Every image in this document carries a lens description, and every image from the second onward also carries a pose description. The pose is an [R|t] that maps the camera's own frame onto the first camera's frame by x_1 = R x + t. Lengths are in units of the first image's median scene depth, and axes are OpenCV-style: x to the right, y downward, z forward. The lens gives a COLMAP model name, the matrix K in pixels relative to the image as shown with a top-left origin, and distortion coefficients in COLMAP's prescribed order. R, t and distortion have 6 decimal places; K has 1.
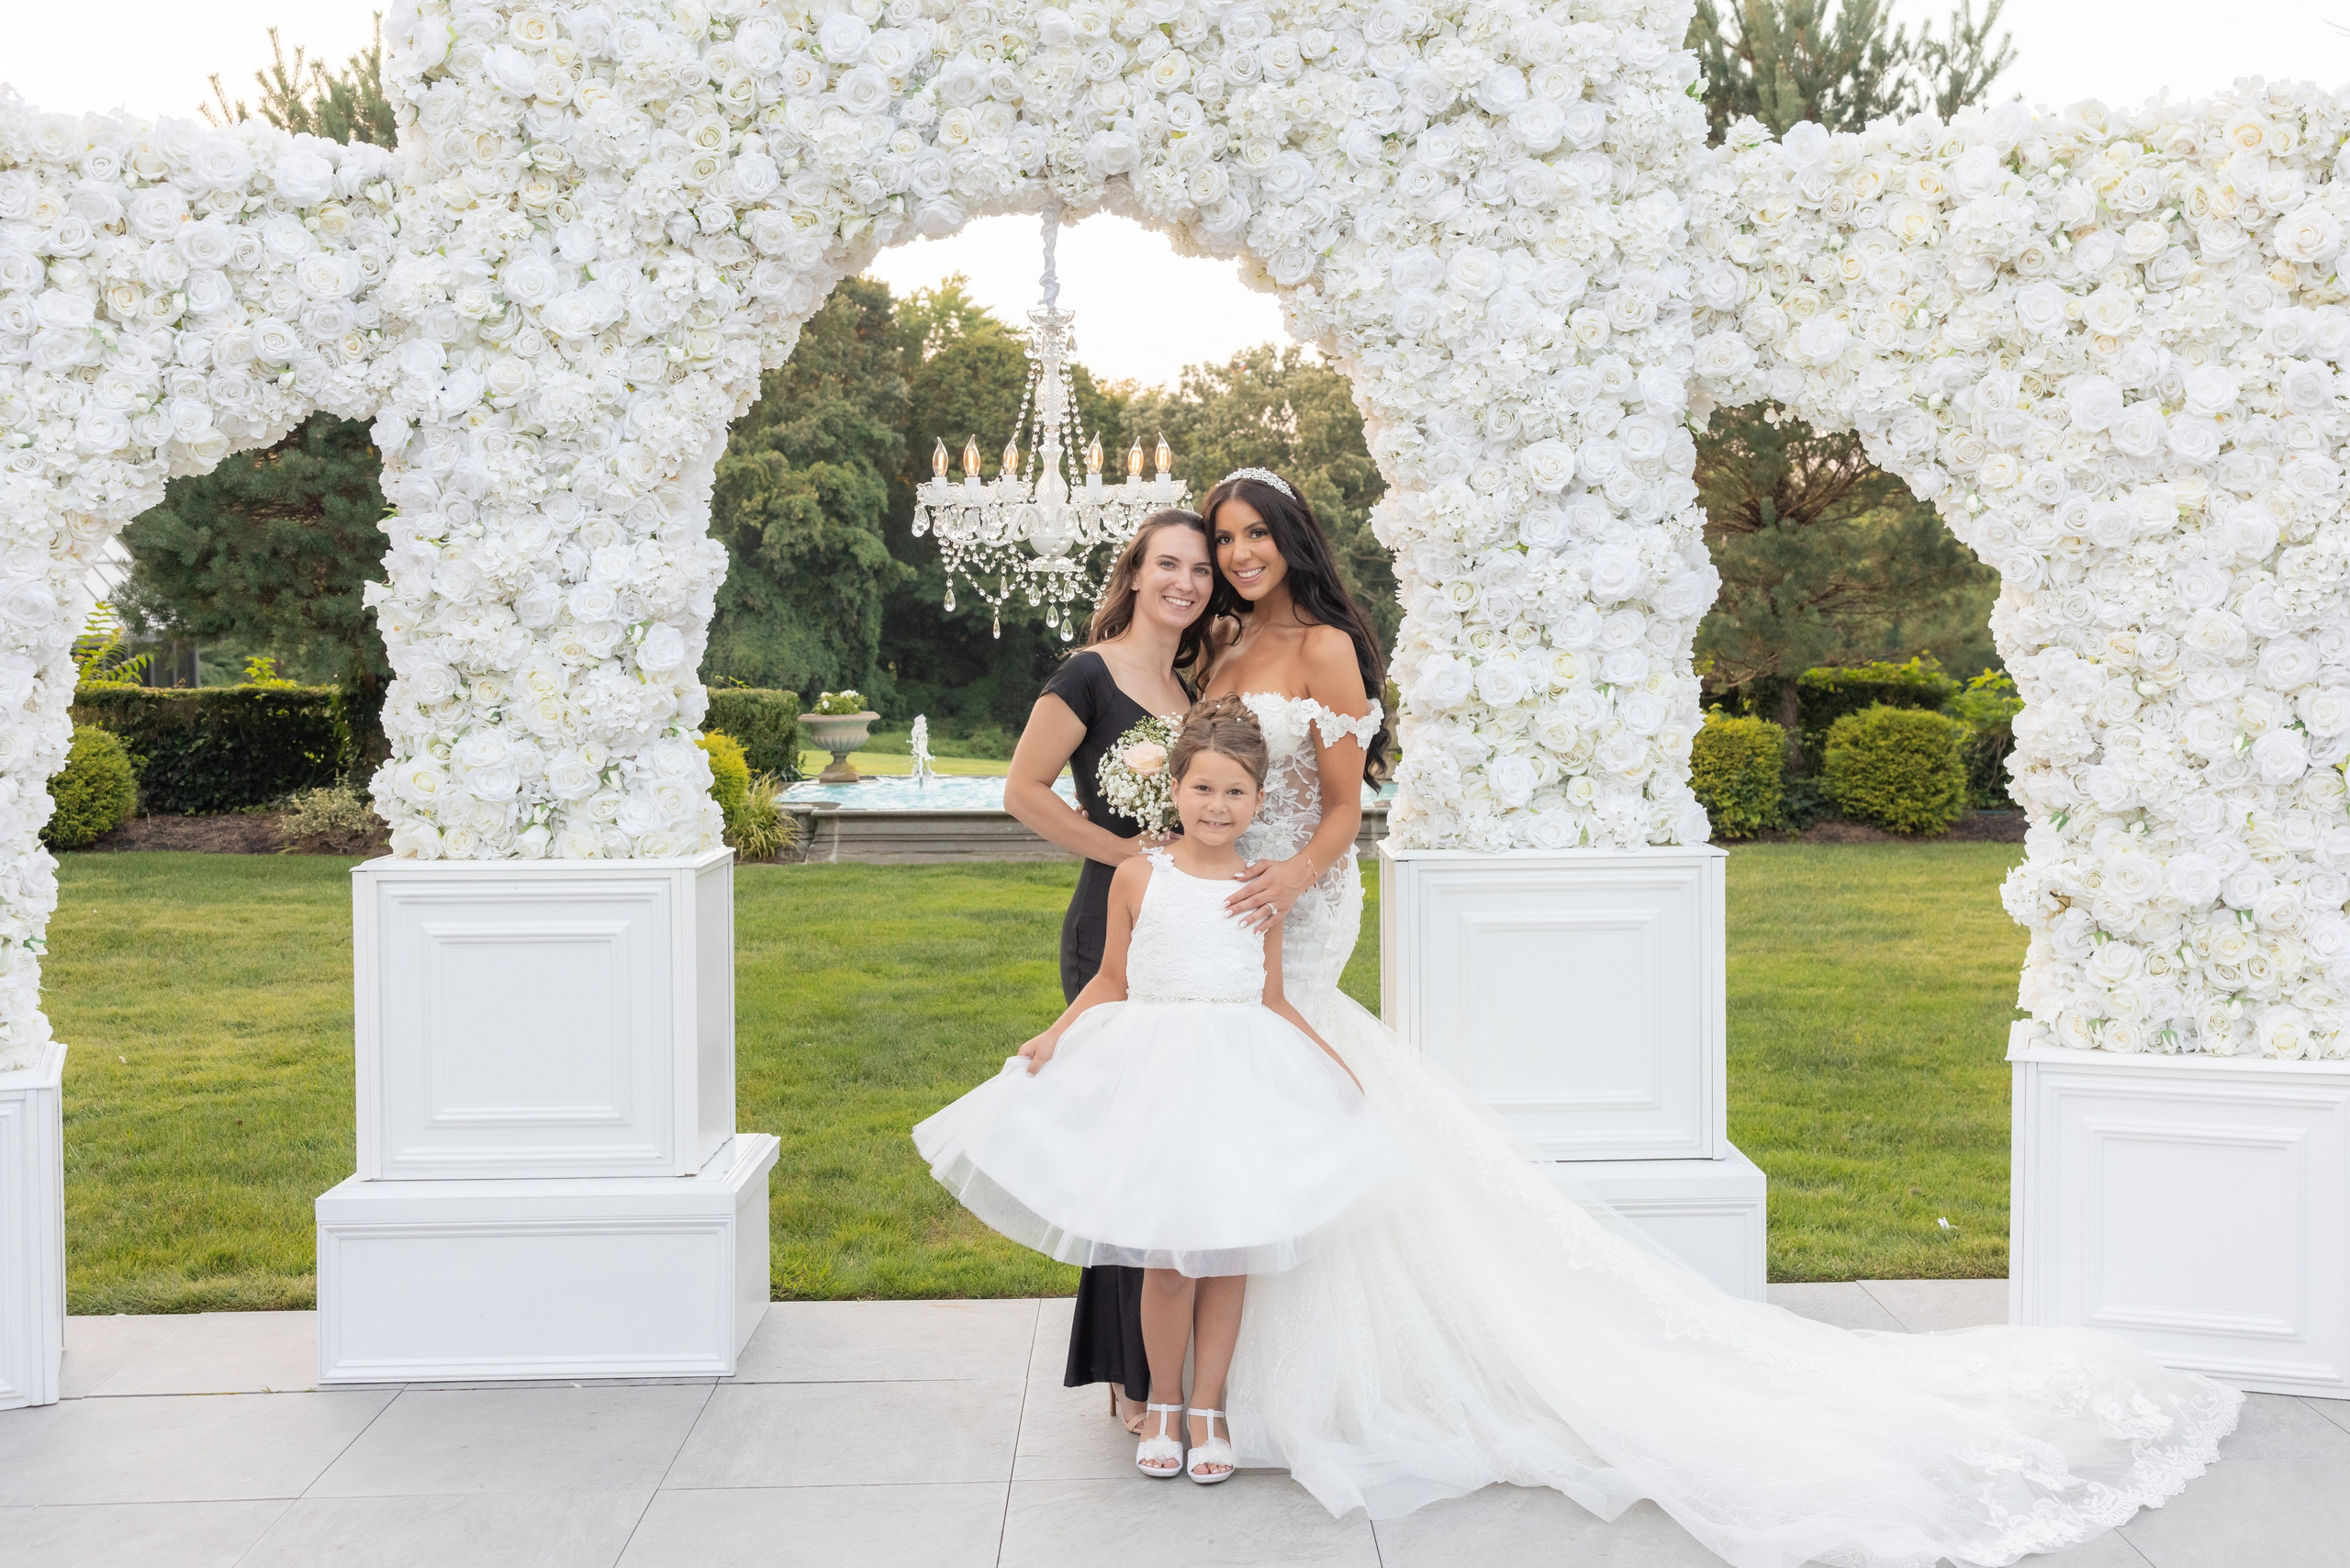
lens RADIAL K [[2561.9, 0, 1272.6], [0, 2561.9, 696.4], [0, 0, 1]] dist [0.019695, -0.004417]
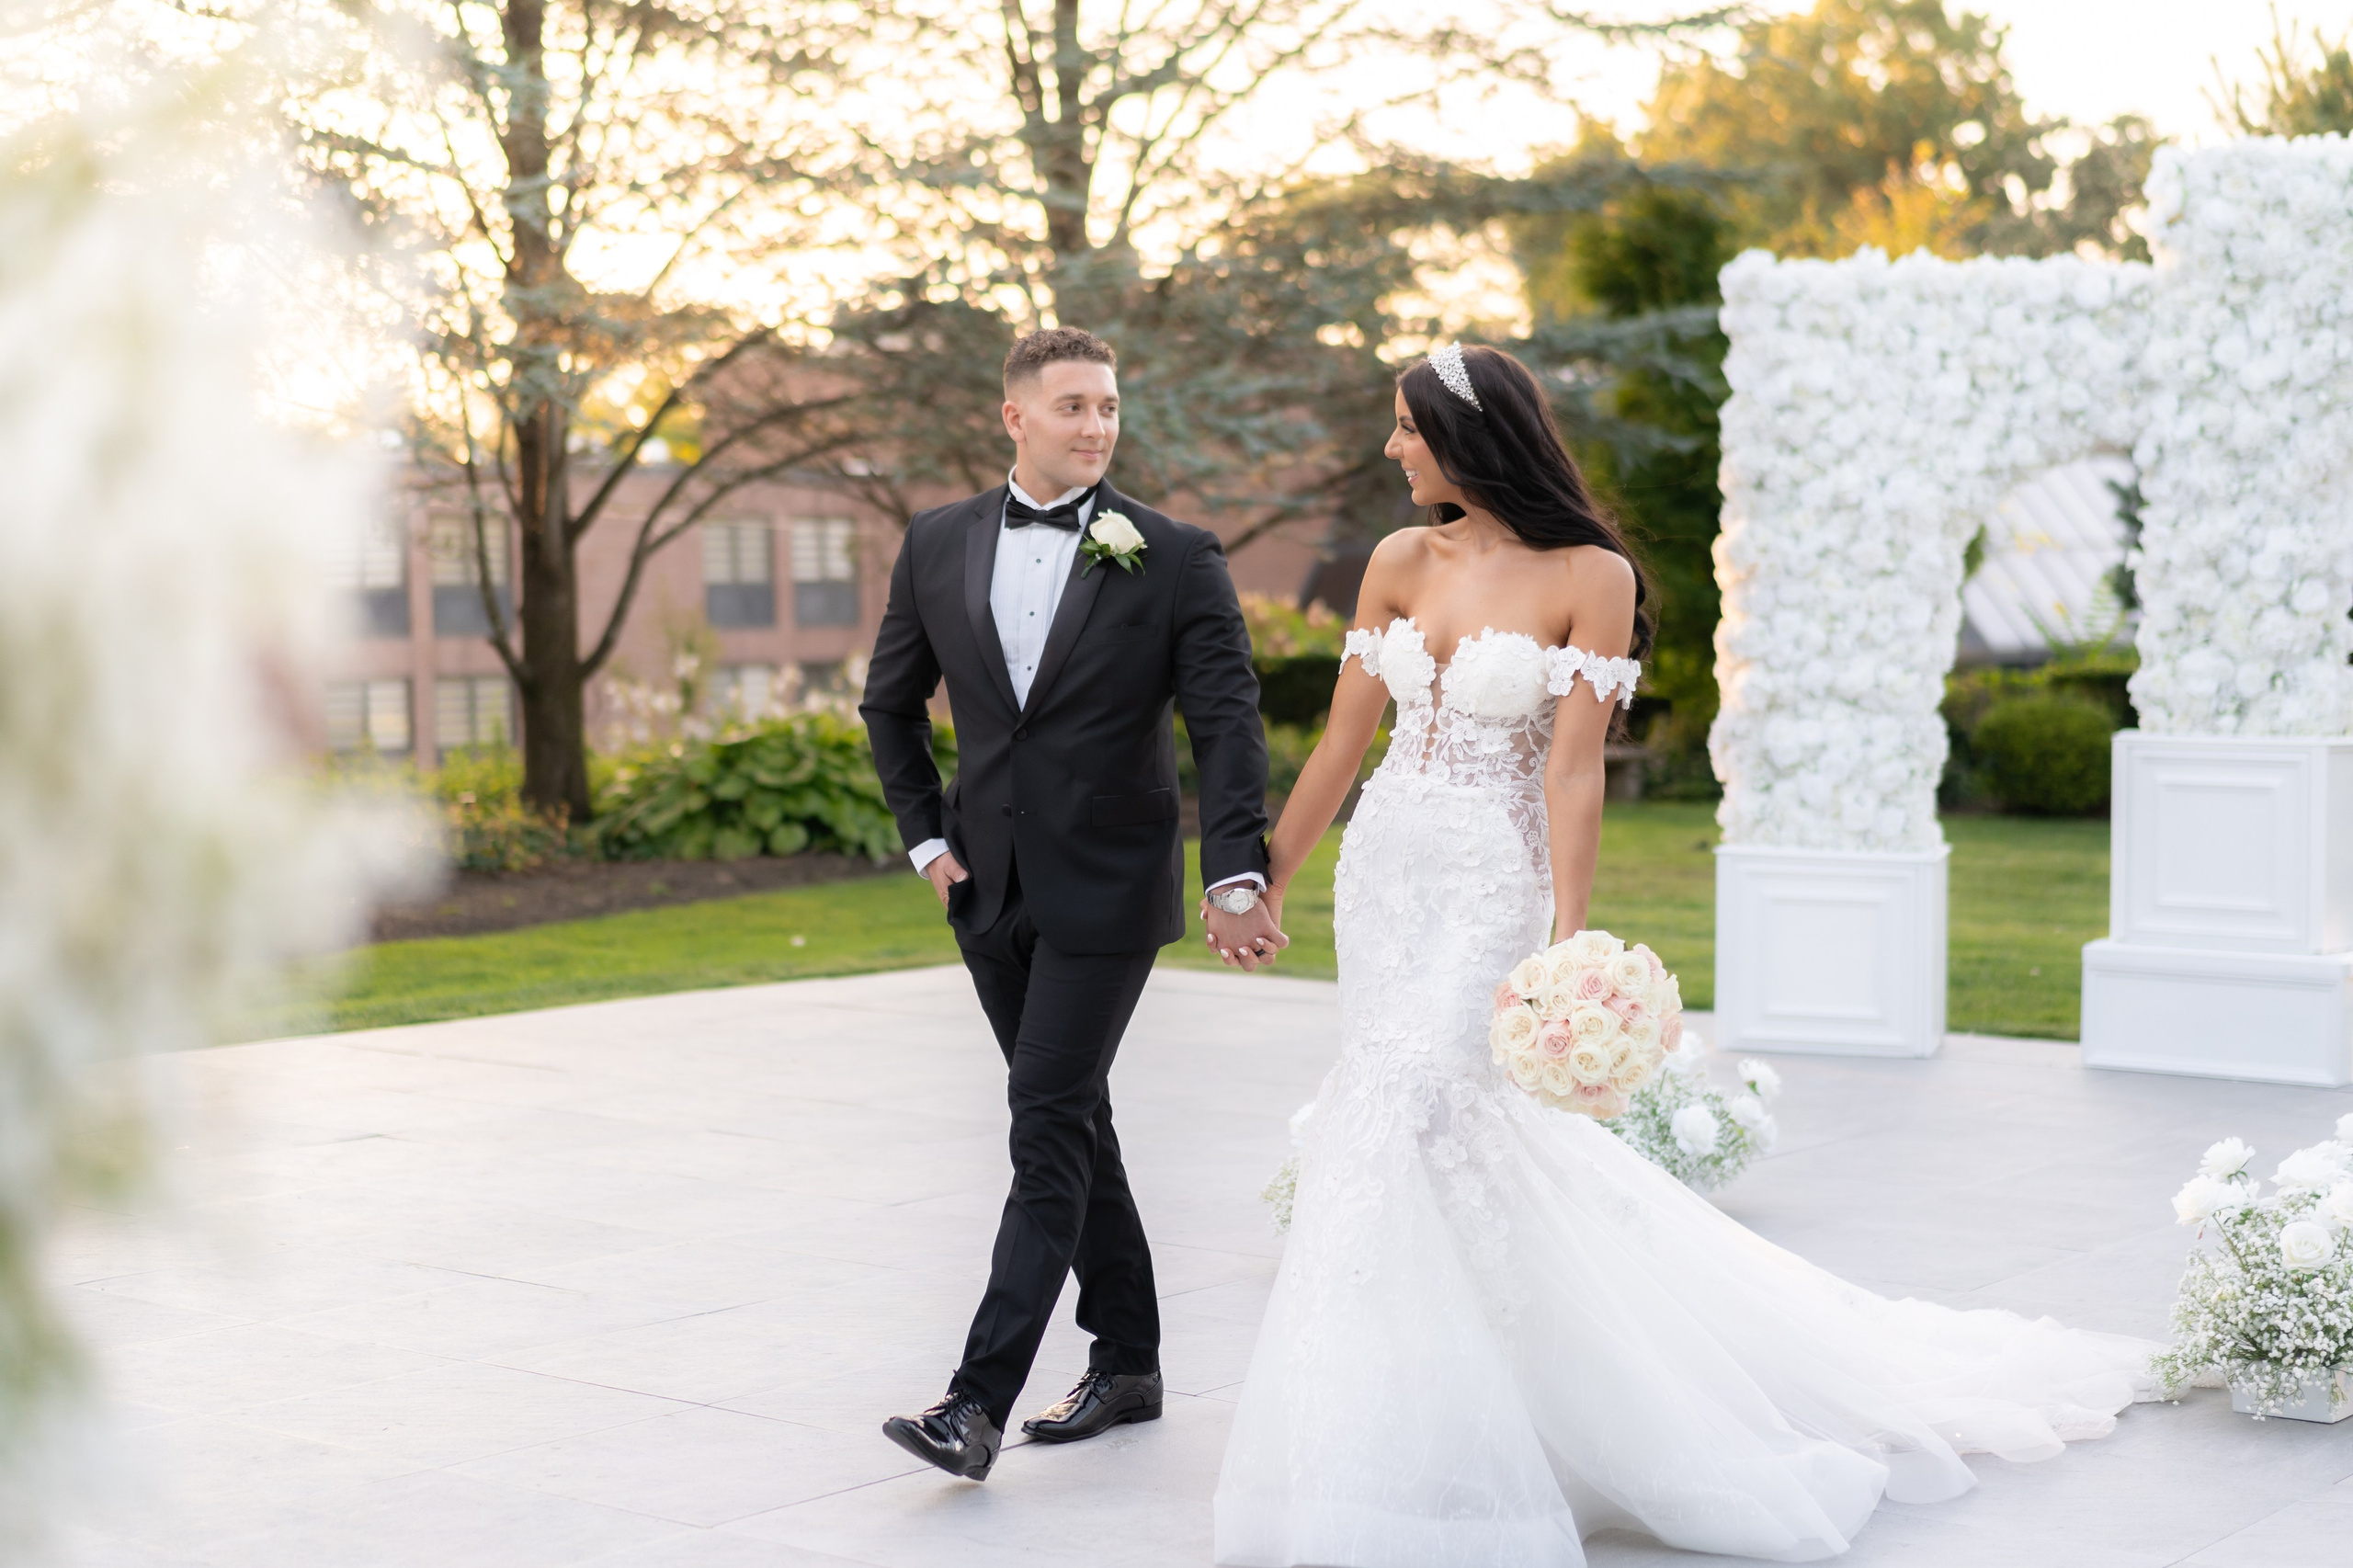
lens RADIAL K [[3677.7, 0, 1175.6], [0, 3677.7, 590.9], [0, 0, 1]] dist [-0.032267, 0.010244]
pose [[0.760152, 0.005117, -0.649725, 0.637130], [-0.029699, 0.999197, -0.026878, 0.054665], [0.649066, 0.039728, 0.759694, -1.030466]]
